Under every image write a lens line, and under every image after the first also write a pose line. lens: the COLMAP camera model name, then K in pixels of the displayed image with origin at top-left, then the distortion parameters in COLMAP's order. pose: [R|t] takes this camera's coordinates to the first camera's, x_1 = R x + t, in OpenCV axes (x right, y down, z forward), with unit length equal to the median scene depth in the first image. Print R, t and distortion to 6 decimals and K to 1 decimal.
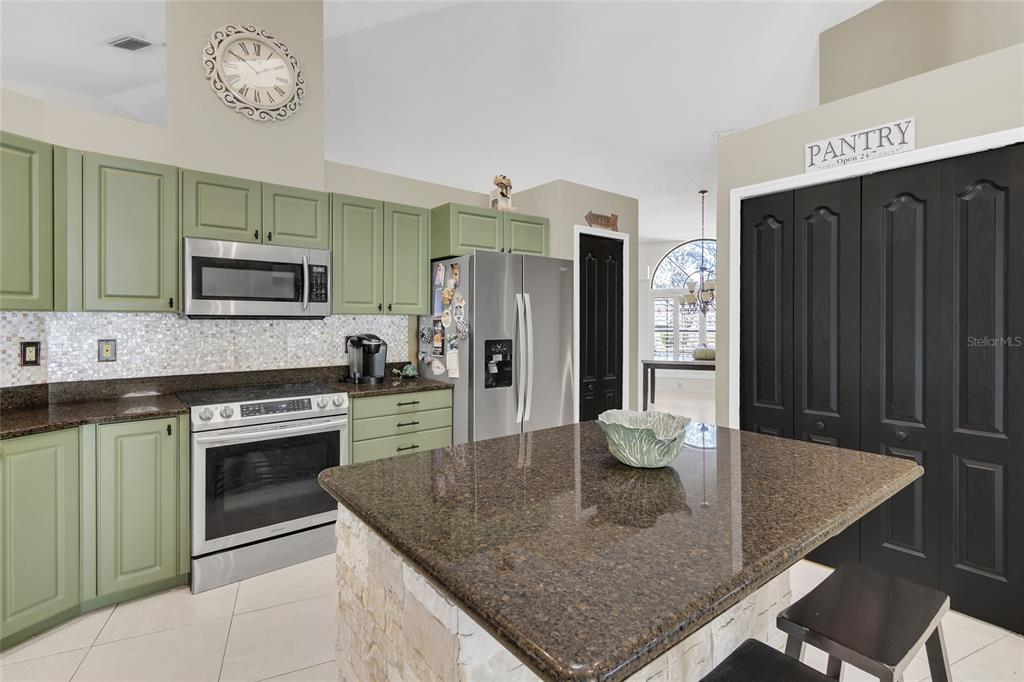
lens RADIAL K [[485.1, 0, 505.2], [0, 485.1, 324.2], [0, 0, 1]] dist [0.004635, 0.000161]
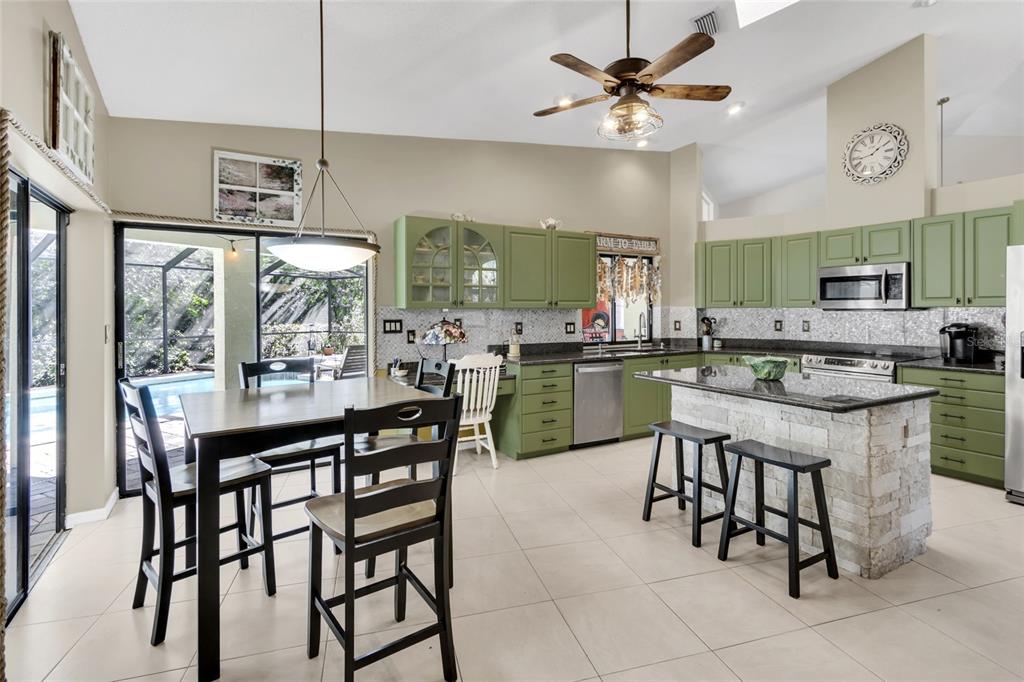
lens RADIAL K [[477.3, 0, 518.6], [0, 477.3, 316.6], [0, 0, 1]] dist [0.004386, -0.000477]
pose [[-0.145829, 0.016939, -0.989165, 1.101767], [-0.000086, 0.999853, 0.017135, -0.016346], [0.989310, 0.002584, -0.145806, 0.087417]]
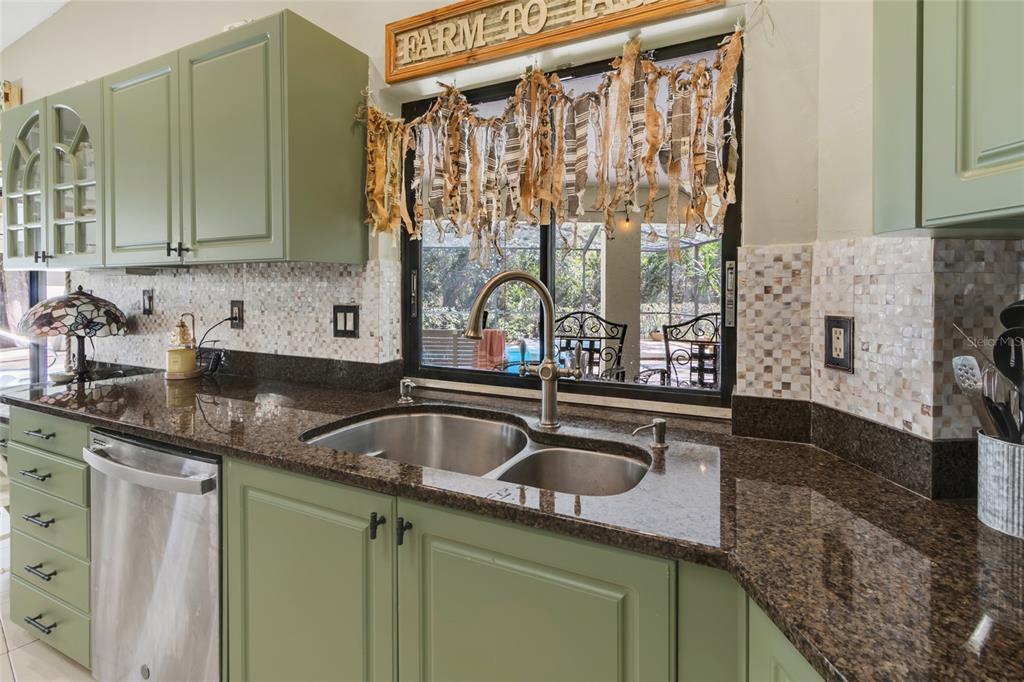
lens RADIAL K [[491.9, 0, 526.6], [0, 491.9, 313.3], [0, 0, 1]] dist [-0.003297, -0.000455]
pose [[-0.897546, 0.021897, -0.440377, -0.473189], [-0.000778, 0.998686, 0.051243, 0.011140], [0.440920, 0.046336, -0.896349, 0.642194]]
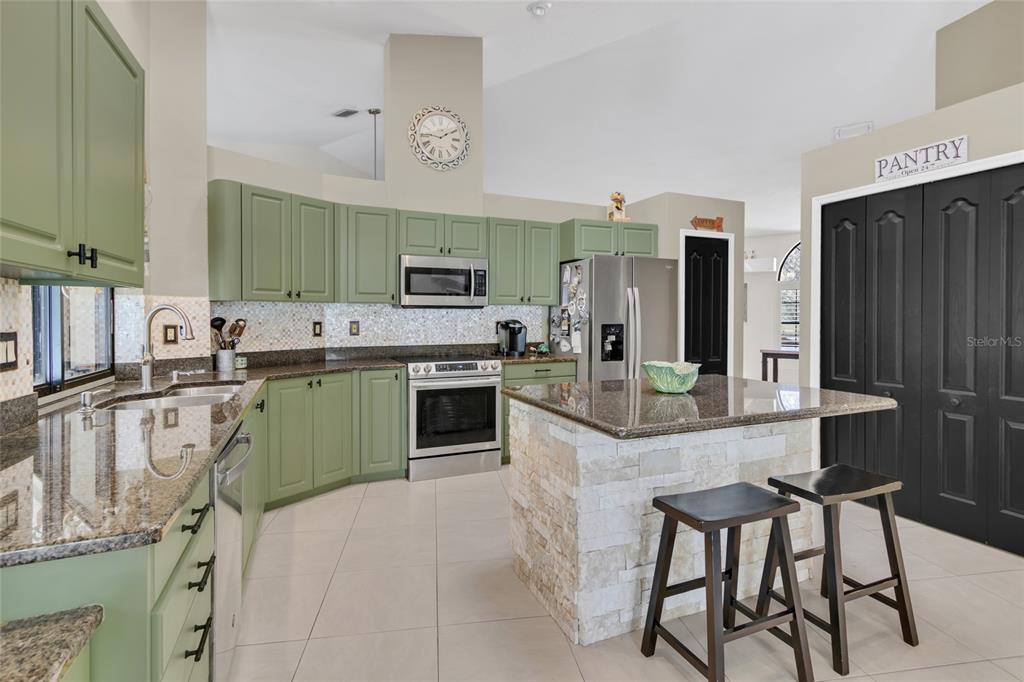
lens RADIAL K [[480.9, 0, 497.5], [0, 480.9, 321.2], [0, 0, 1]] dist [0.002755, 0.000217]
pose [[0.962466, 0.003697, -0.271378, 0.038457], [-0.002446, 0.999985, 0.004947, 0.018721], [0.271392, -0.004098, 0.962460, -0.303695]]
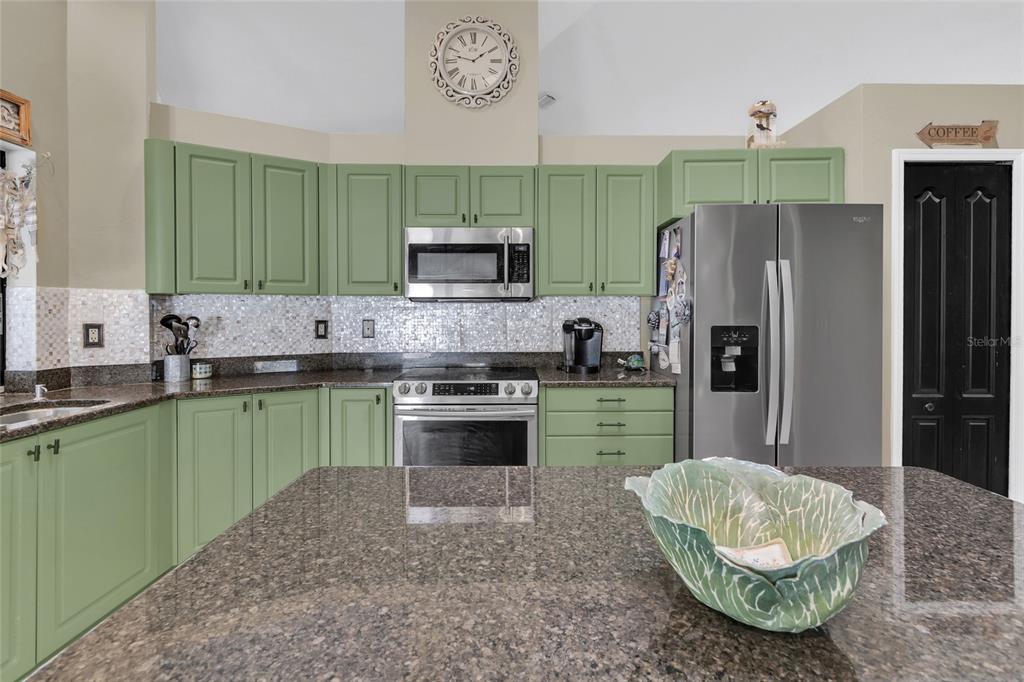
lens RADIAL K [[477.3, 0, 518.6], [0, 477.3, 316.6], [0, 0, 1]] dist [0.004386, -0.000477]
pose [[0.790182, 0.003136, -0.612865, 0.168645], [-0.002272, 0.999995, 0.002188, 0.017166], [0.612868, -0.000336, 0.790185, 0.242346]]
